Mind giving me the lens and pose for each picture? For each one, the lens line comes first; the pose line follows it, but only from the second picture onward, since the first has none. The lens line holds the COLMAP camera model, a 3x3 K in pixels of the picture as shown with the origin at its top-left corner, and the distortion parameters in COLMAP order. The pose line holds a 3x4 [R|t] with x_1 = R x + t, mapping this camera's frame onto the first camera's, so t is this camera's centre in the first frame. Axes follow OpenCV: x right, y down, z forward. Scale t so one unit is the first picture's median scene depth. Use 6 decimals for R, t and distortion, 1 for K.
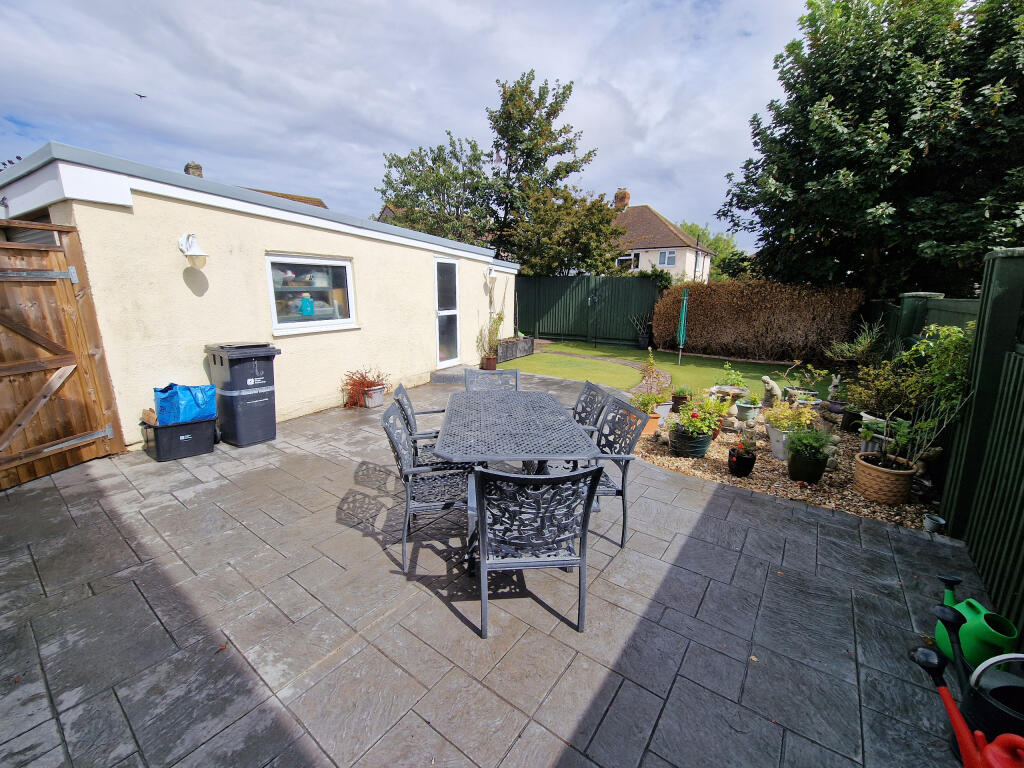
lens RADIAL K [[422.0, 0, 504.1], [0, 422.0, 385.3], [0, 0, 1]] dist [0.003807, 0.001083]
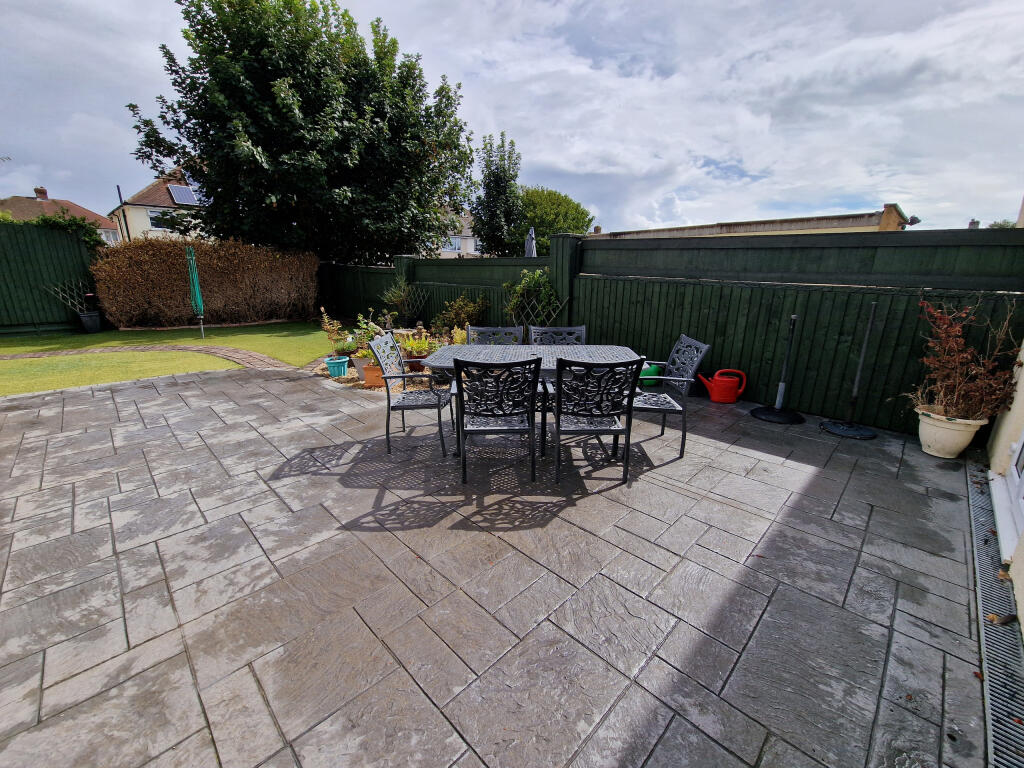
lens RADIAL K [[422.0, 0, 503.3], [0, 422.0, 381.9], [0, 0, 1]] dist [0.003807, 0.001083]
pose [[0.139025, -0.262571, 0.954845, -1.185461], [0.200337, 0.951729, 0.232545, -0.147582], [-0.969813, 0.158961, 0.184917, 0.957812]]
